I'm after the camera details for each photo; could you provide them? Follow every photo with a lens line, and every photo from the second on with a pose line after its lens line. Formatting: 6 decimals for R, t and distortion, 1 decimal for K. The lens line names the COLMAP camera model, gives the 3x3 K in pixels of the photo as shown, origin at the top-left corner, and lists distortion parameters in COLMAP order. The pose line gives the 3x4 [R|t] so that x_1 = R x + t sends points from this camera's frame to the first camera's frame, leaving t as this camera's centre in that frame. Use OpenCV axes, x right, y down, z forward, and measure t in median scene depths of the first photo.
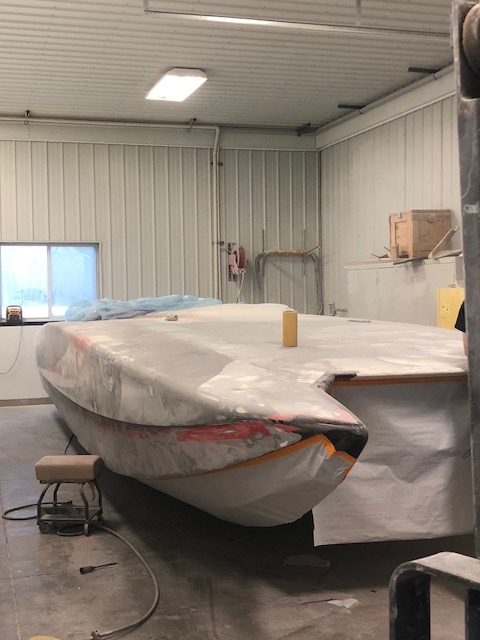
lens RADIAL K [[859.9, 0, 236.7], [0, 859.9, 316.3], [0, 0, 1]] dist [0.079875, 0.000000]
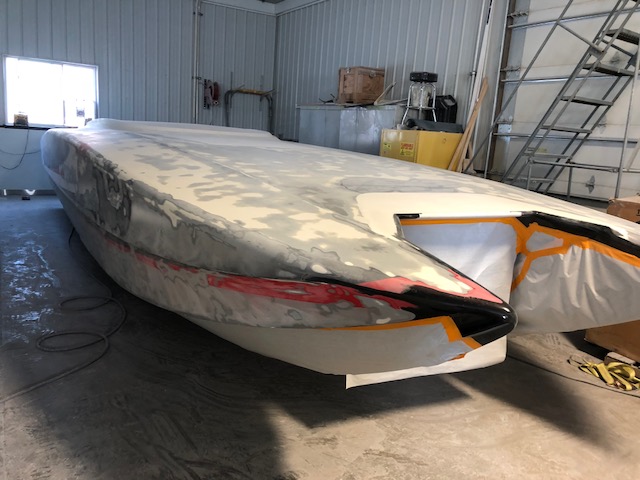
lens RADIAL K [[523.0, 0, 323.5], [0, 523.0, 239.4], [0, 0, 1]] dist [0.013509, 0.000018]
pose [[0.966412, 0.037599, 0.254233, -0.030955], [-0.083088, 0.981824, 0.170639, 0.002467], [-0.243196, -0.186031, 0.951971, 0.170165]]
